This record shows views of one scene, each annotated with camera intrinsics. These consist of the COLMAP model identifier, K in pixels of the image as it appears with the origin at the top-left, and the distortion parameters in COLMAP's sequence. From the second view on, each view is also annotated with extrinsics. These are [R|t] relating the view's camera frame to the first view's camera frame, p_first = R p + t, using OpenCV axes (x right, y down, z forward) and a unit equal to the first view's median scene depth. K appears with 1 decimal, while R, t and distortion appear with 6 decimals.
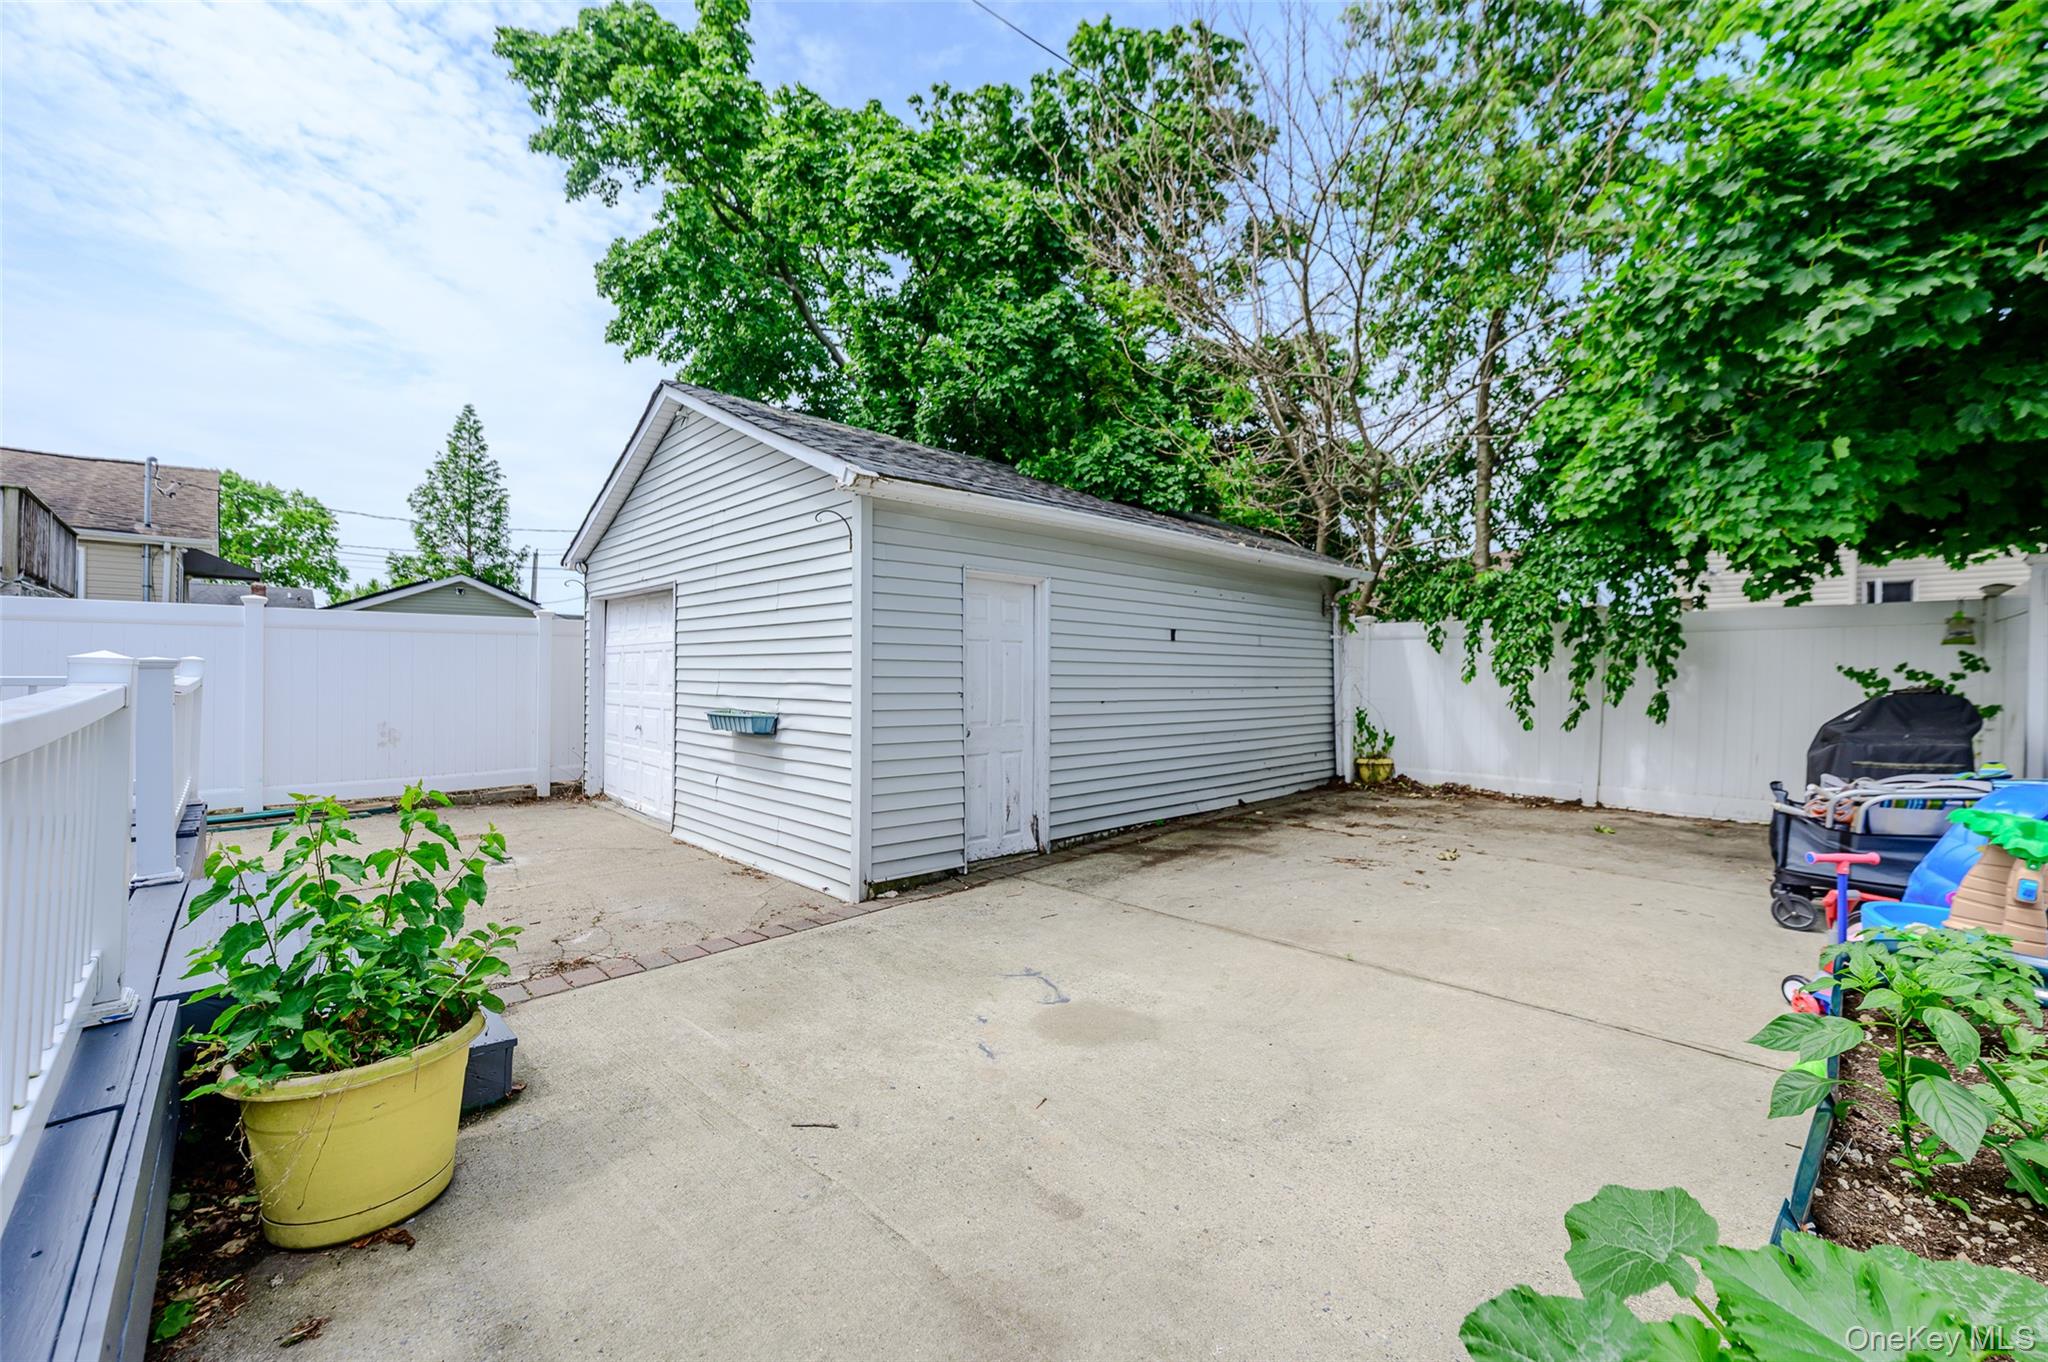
lens RADIAL K [[810.7, 0, 1044.5], [0, 810.7, 668.5], [0, 0, 1]] dist [-0.002439, -0.000621]
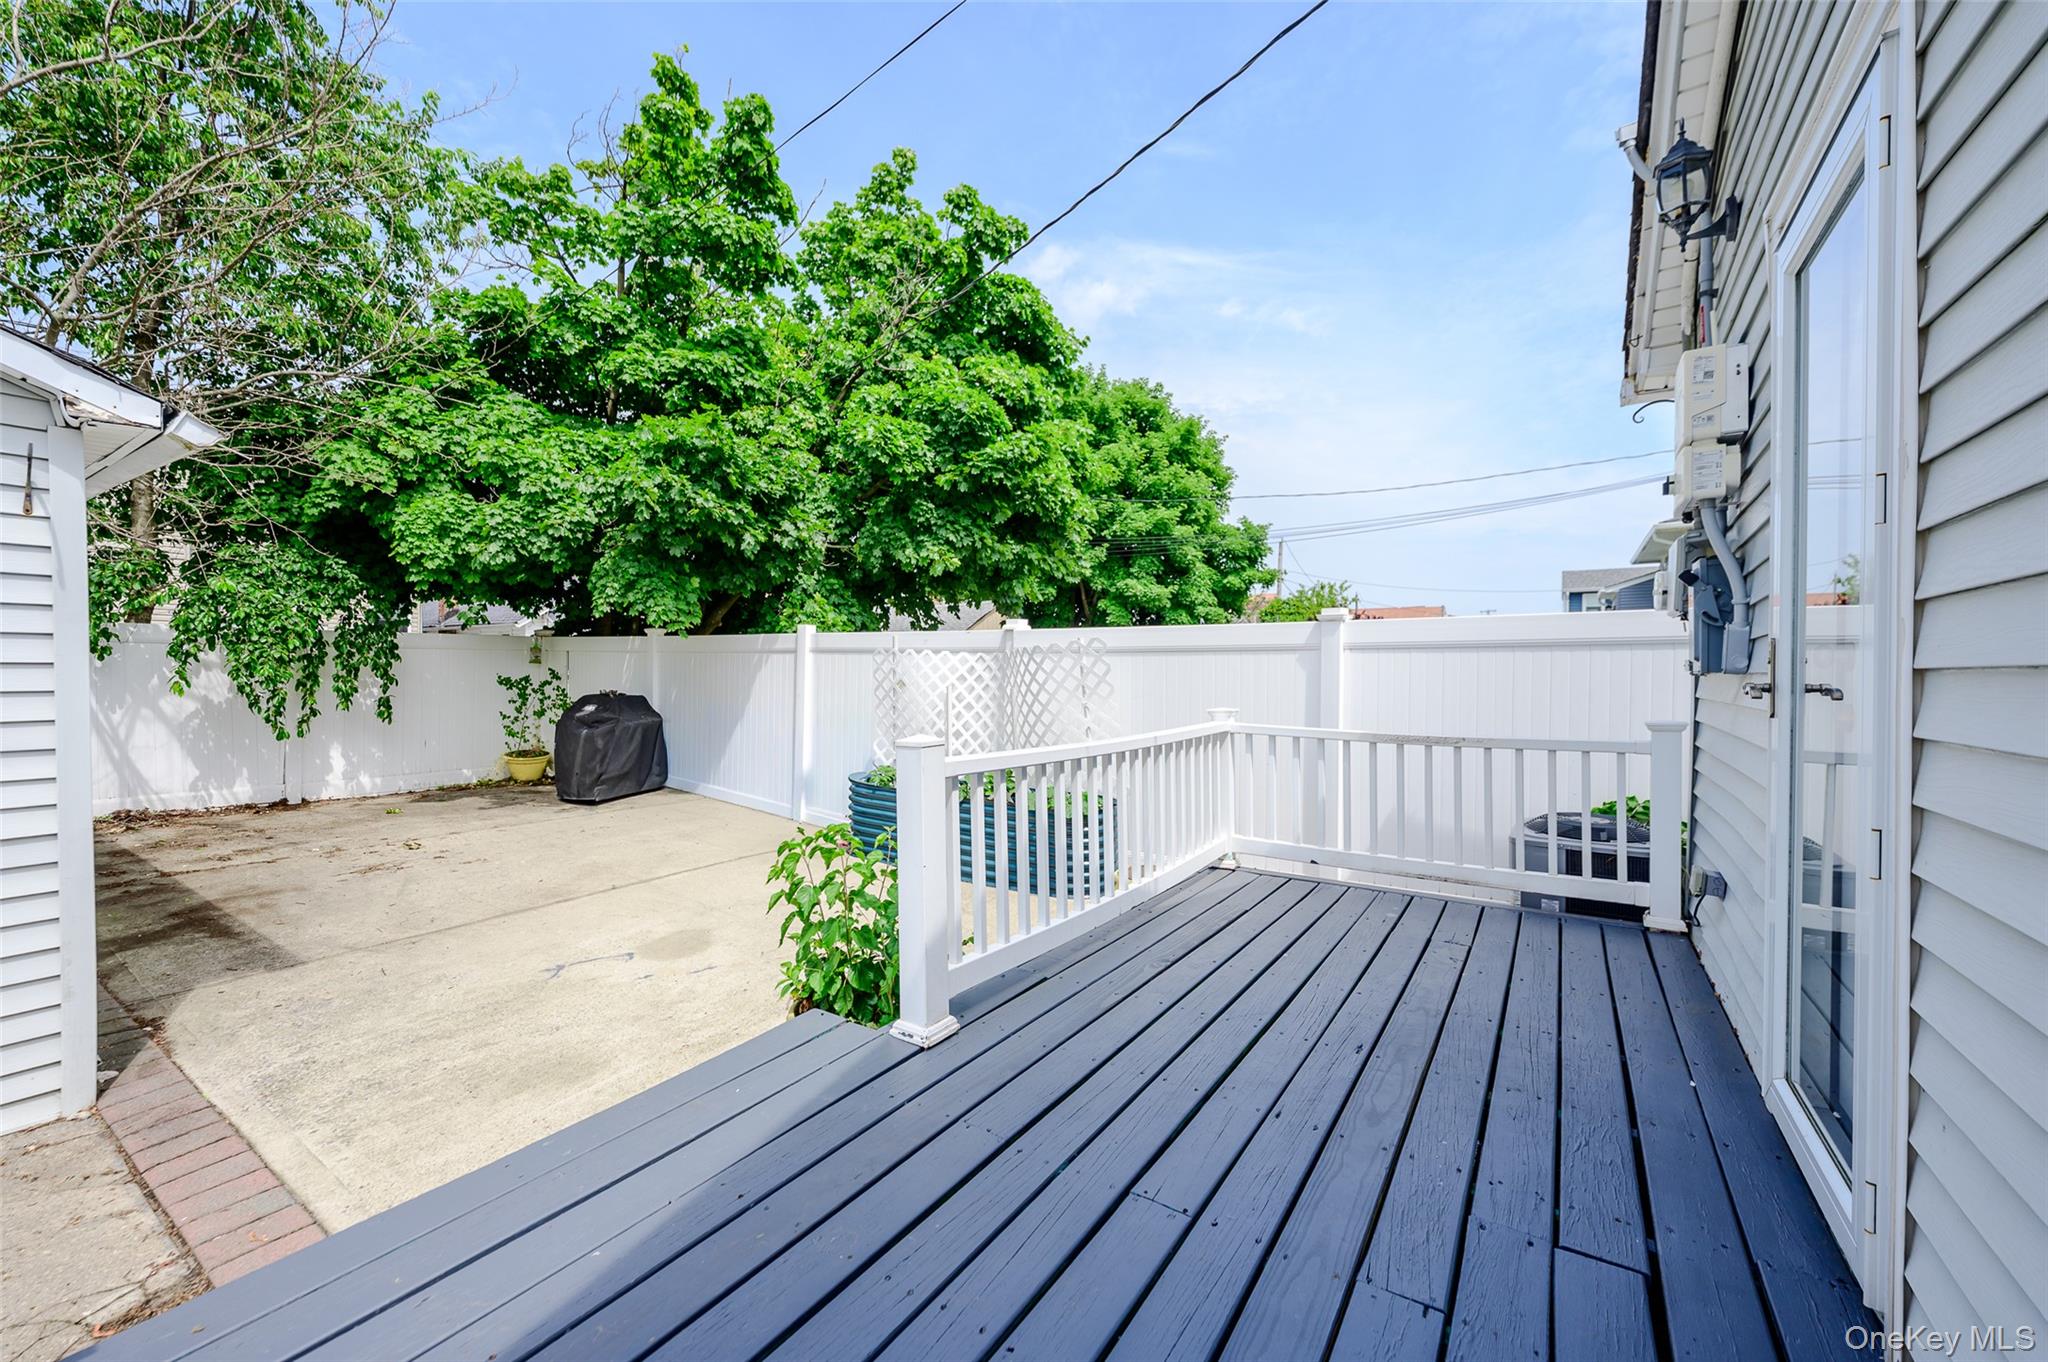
lens RADIAL K [[810.7, 0, 1017.5], [0, 810.7, 675.5], [0, 0, 1]] dist [-0.002439, -0.000621]
pose [[-0.207265, -0.014043, 0.978184, -0.550382], [-0.017705, 0.999787, 0.010602, -0.028974], [-0.978125, -0.015121, -0.207470, 0.258230]]
